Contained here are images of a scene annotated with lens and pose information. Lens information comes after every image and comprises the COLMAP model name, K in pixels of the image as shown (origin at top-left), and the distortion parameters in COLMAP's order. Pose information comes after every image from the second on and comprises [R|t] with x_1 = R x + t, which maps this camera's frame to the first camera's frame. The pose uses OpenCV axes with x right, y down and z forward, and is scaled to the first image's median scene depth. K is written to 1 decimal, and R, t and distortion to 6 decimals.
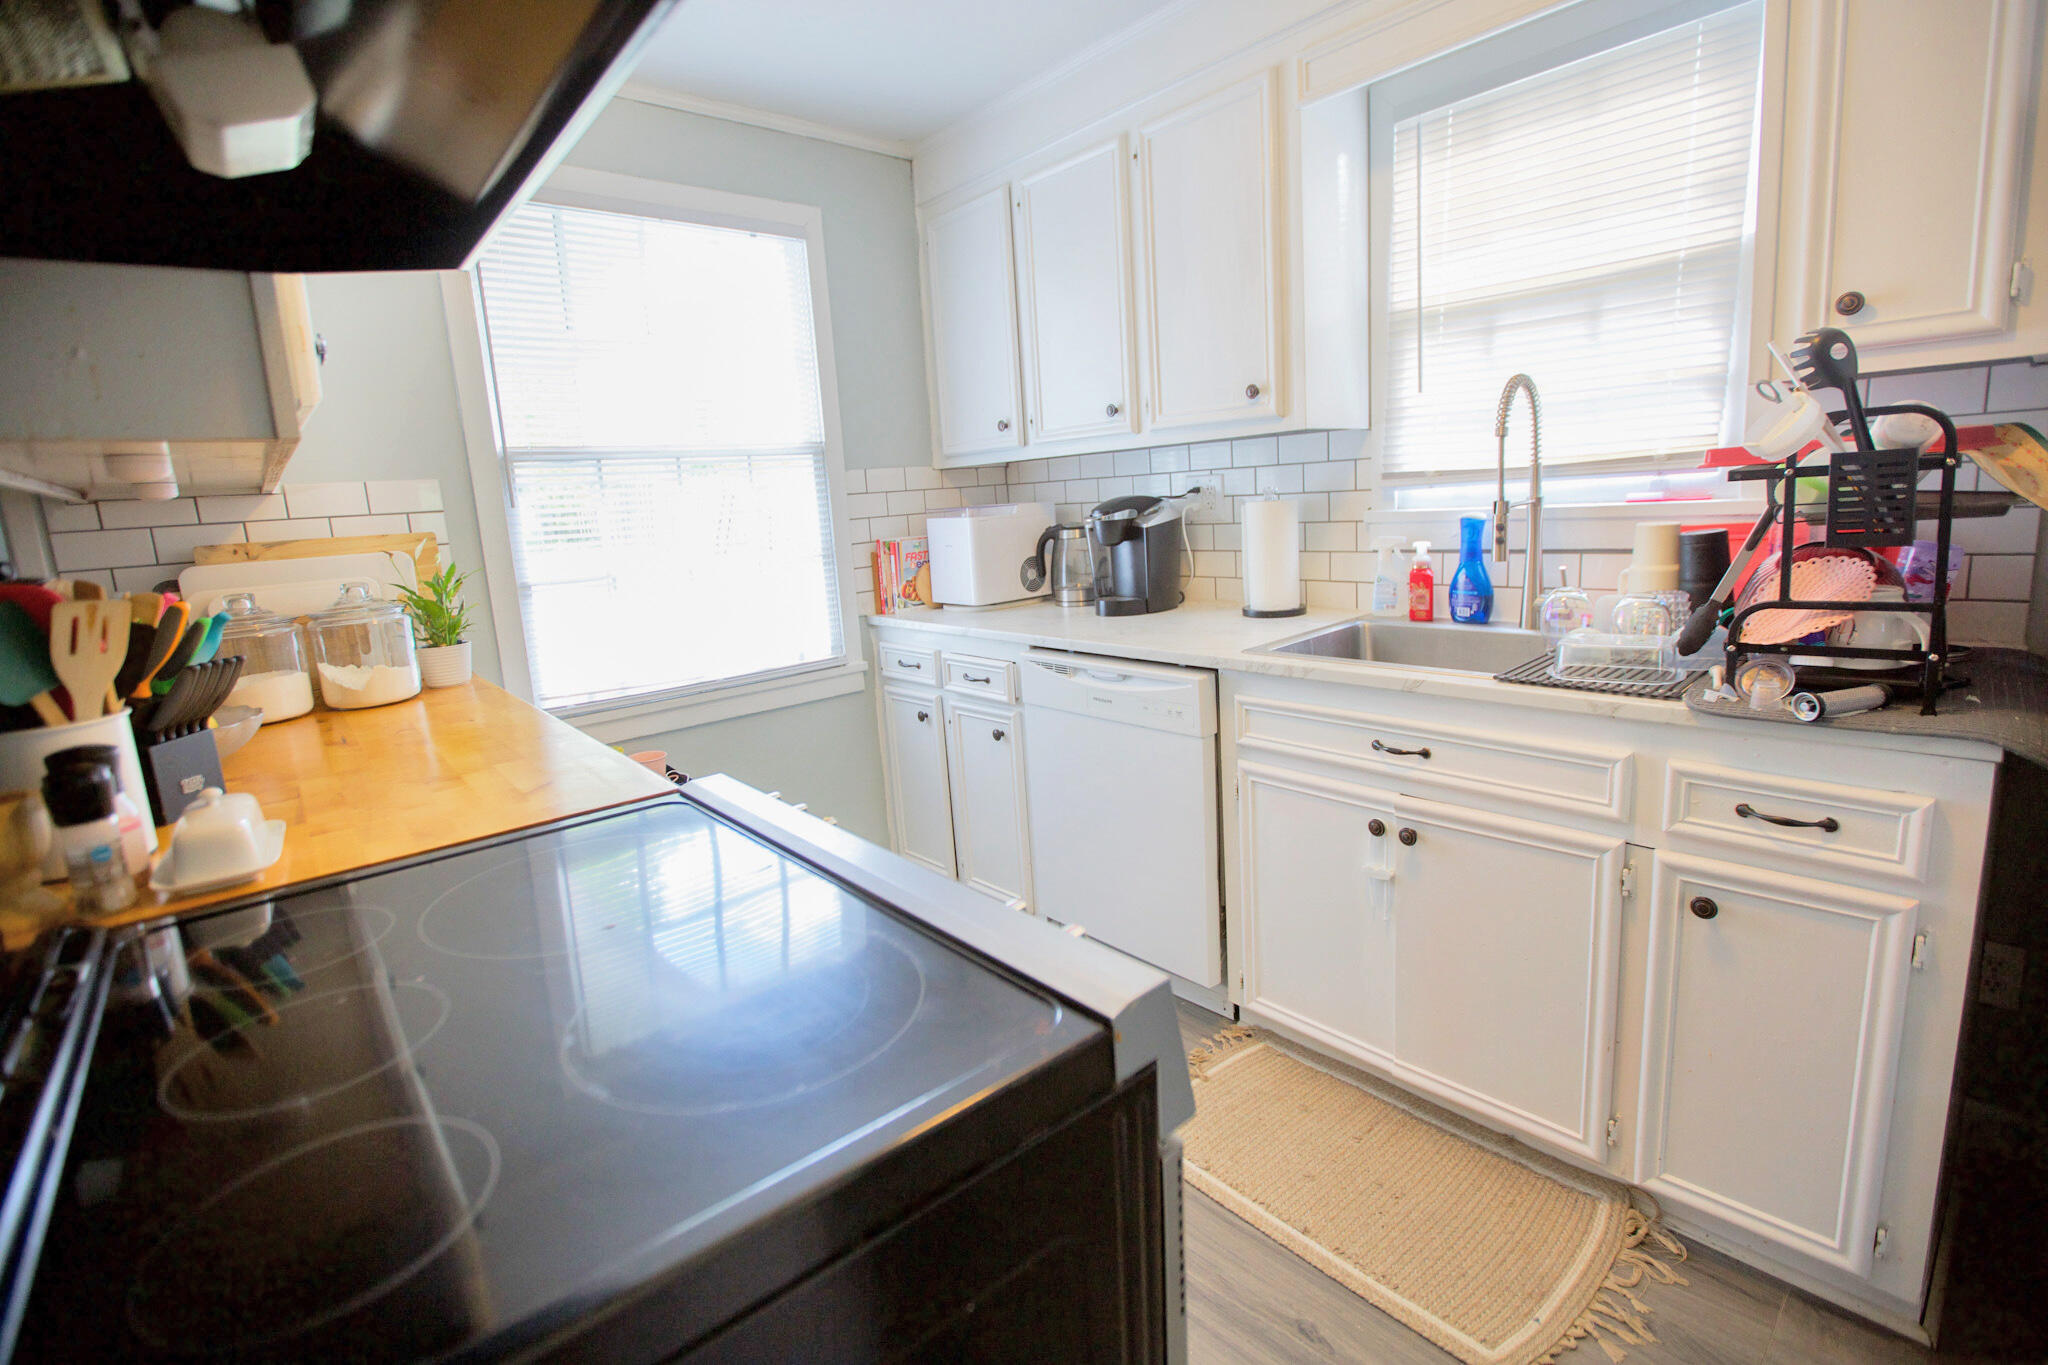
lens RADIAL K [[953.4, 0, 1003.9], [0, 953.4, 649.9], [0, 0, 1]] dist [-0.002711, 0.000540]
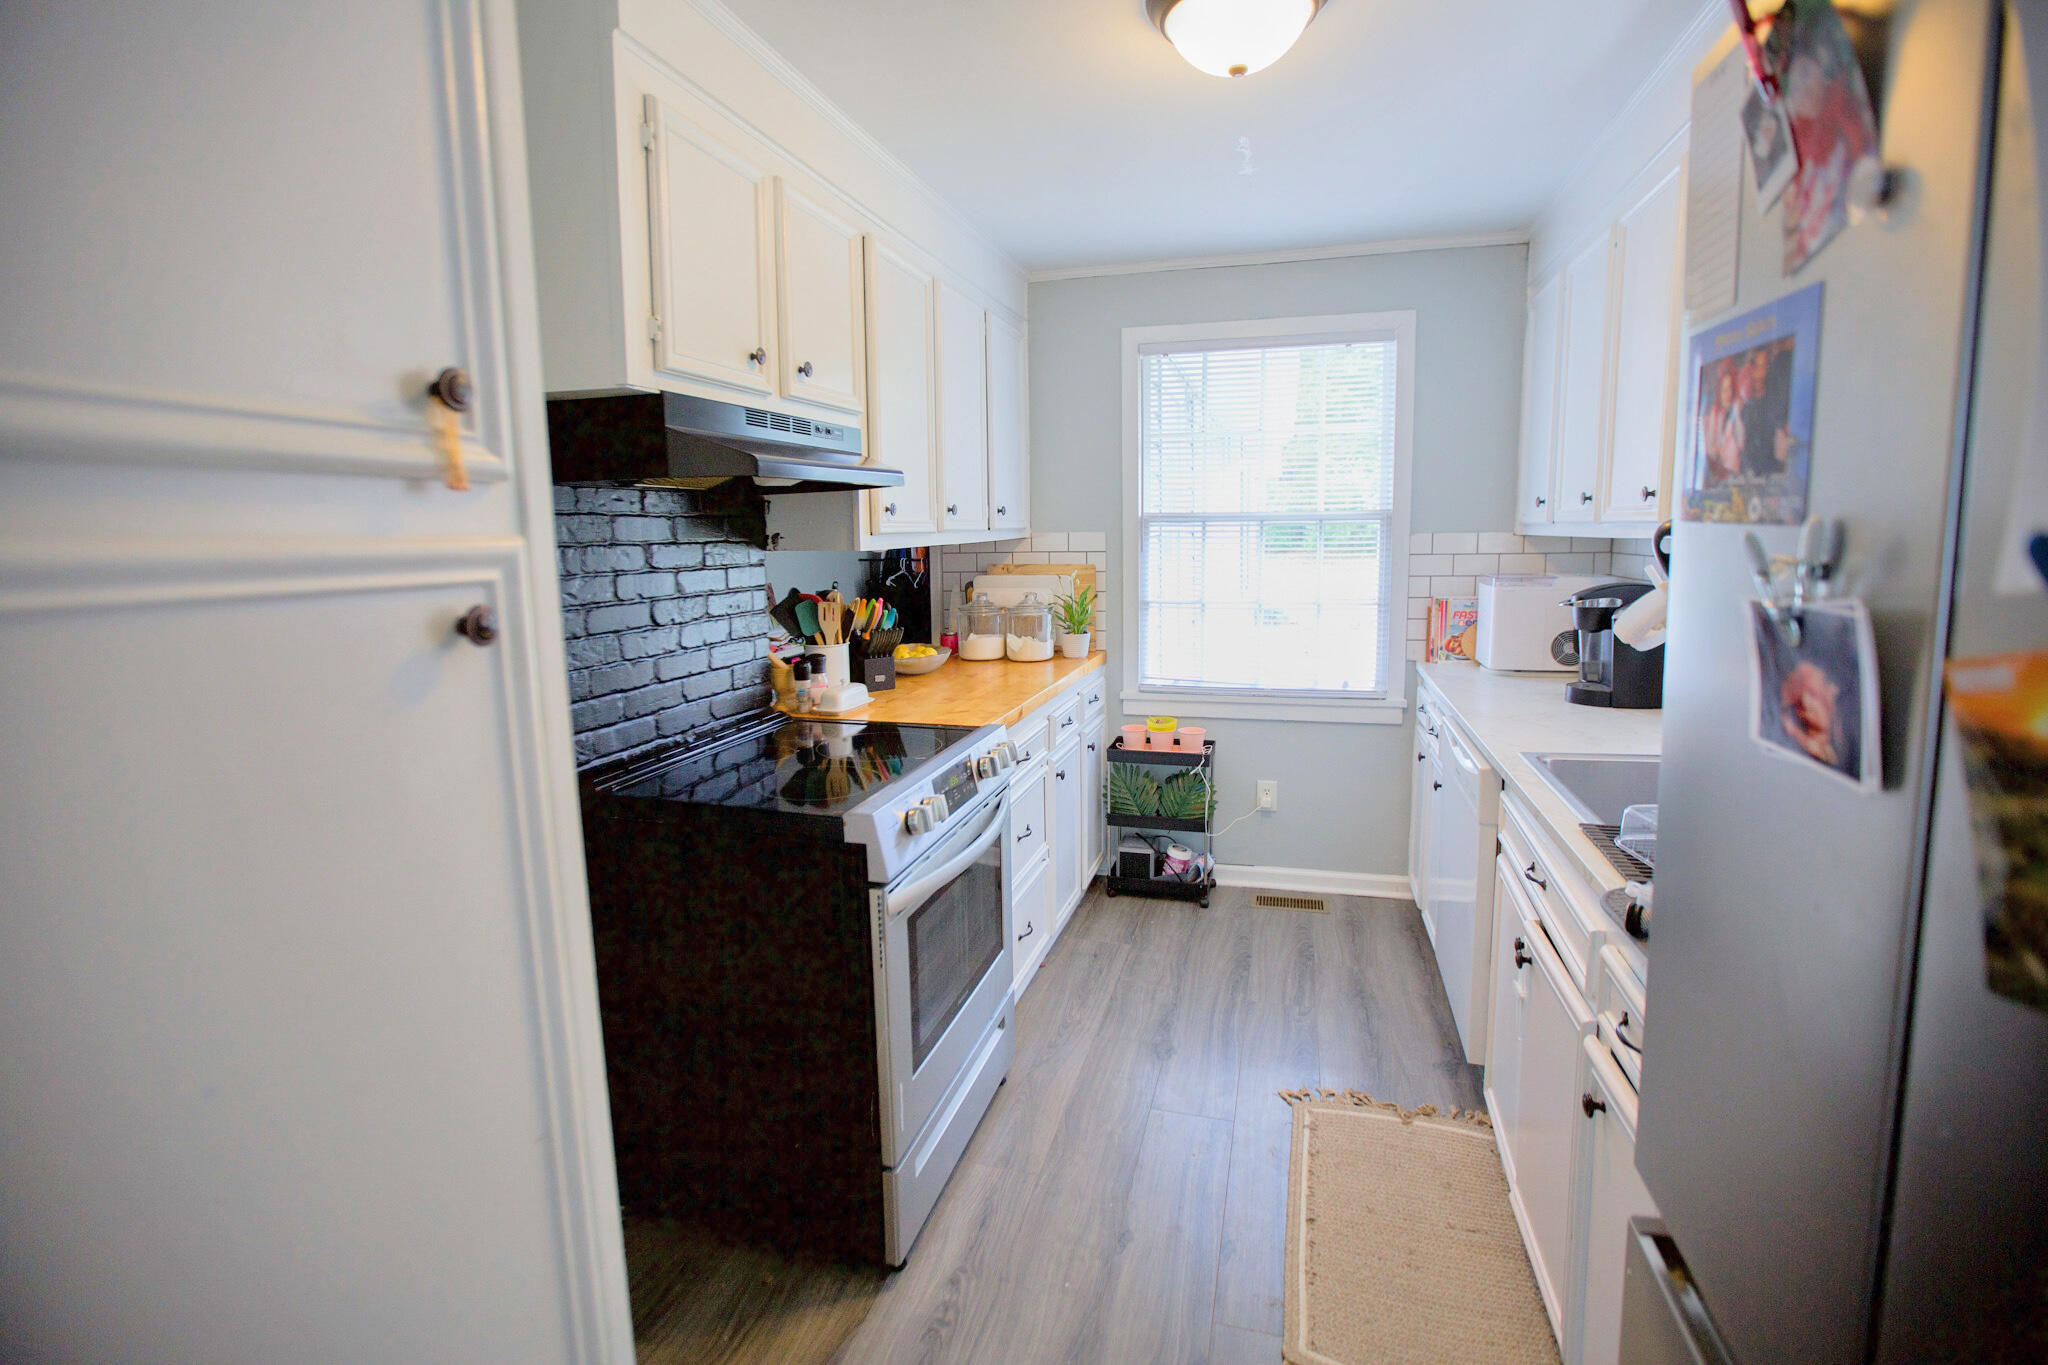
lens RADIAL K [[953.4, 0, 1027.4], [0, 953.4, 688.5], [0, 0, 1]] dist [-0.002711, 0.000540]
pose [[0.576478, 0.194547, -0.793615, 0.552242], [-0.154788, 0.979658, 0.127716, -0.085435], [0.802318, 0.049217, 0.594864, -0.053323]]
